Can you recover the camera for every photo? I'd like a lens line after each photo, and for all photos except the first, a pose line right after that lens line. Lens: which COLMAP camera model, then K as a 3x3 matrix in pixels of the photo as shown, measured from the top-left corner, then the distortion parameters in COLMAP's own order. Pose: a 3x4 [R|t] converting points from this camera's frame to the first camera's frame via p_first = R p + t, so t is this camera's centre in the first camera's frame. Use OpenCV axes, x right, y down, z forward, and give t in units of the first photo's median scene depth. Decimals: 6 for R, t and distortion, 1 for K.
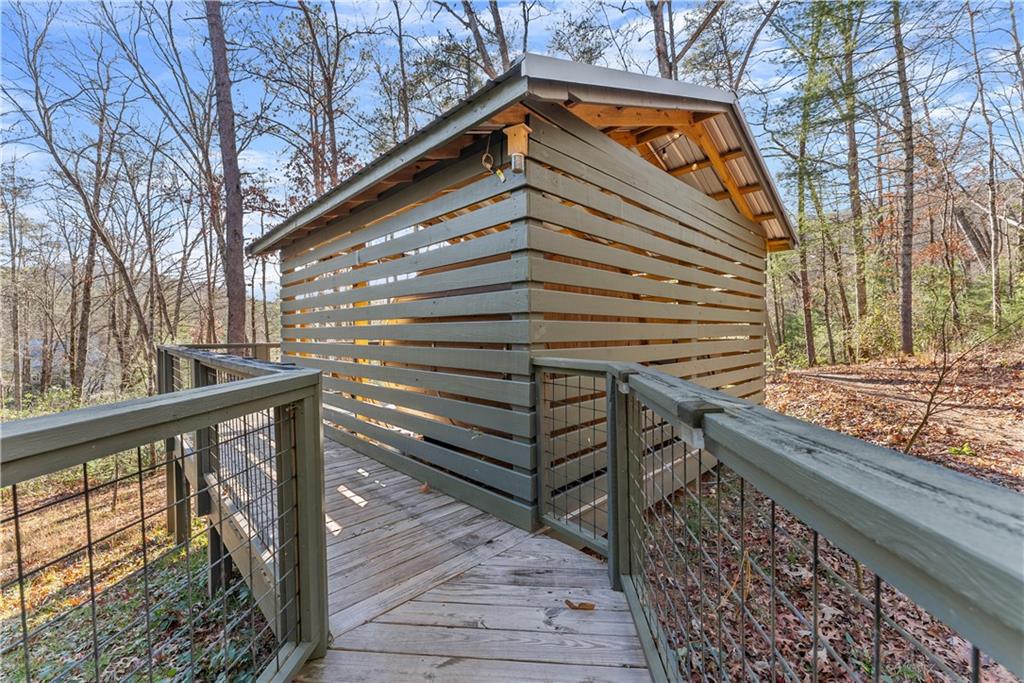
lens RADIAL K [[406.5, 0, 512.0], [0, 406.5, 341.5], [0, 0, 1]] dist [-0.000471, -0.000008]
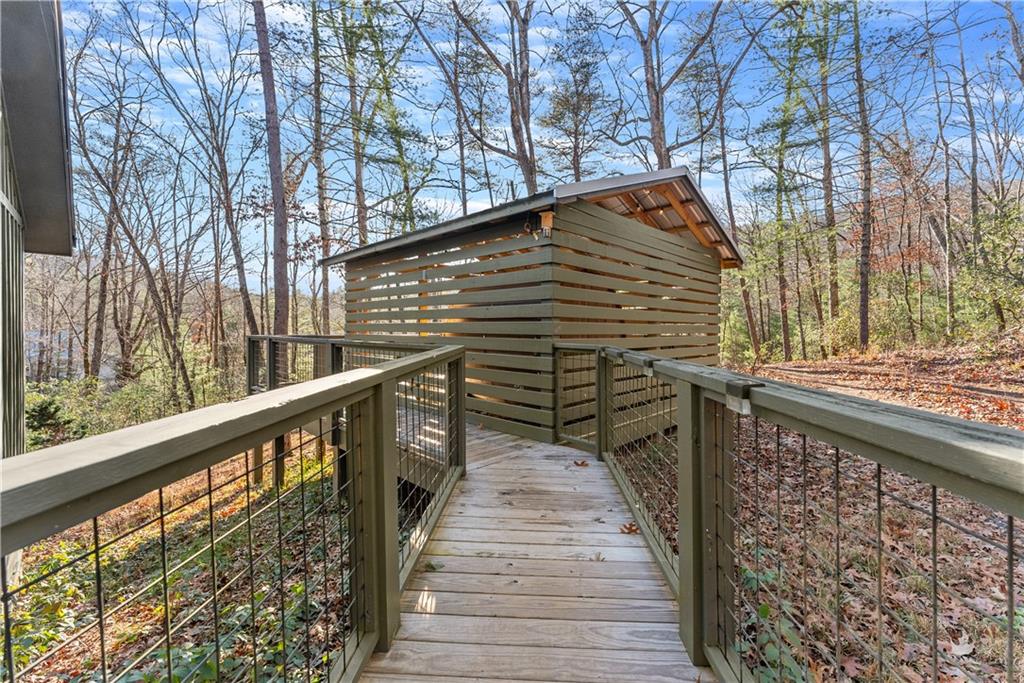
lens RADIAL K [[409.7, 0, 508.7], [0, 409.7, 336.0], [0, 0, 1]] dist [0.002233, -0.000119]
pose [[0.999906, 0.010798, 0.008431, -0.071905], [-0.010766, 0.999935, -0.003804, 0.008128], [-0.008471, 0.003713, 0.999957, -0.342021]]
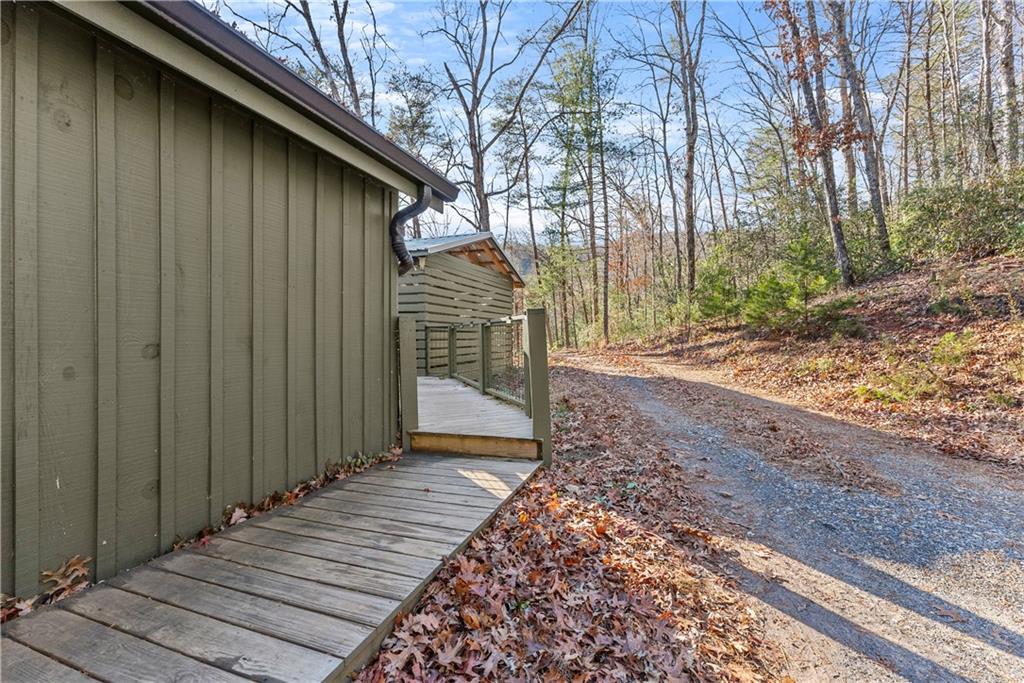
lens RADIAL K [[409.7, 0, 508.7], [0, 409.7, 336.0], [0, 0, 1]] dist [0.002233, -0.000119]
pose [[0.912045, 0.011935, 0.409917, -0.327025], [-0.003007, 0.999744, -0.022418, 0.095828], [-0.410080, 0.019214, 0.911847, -1.092177]]
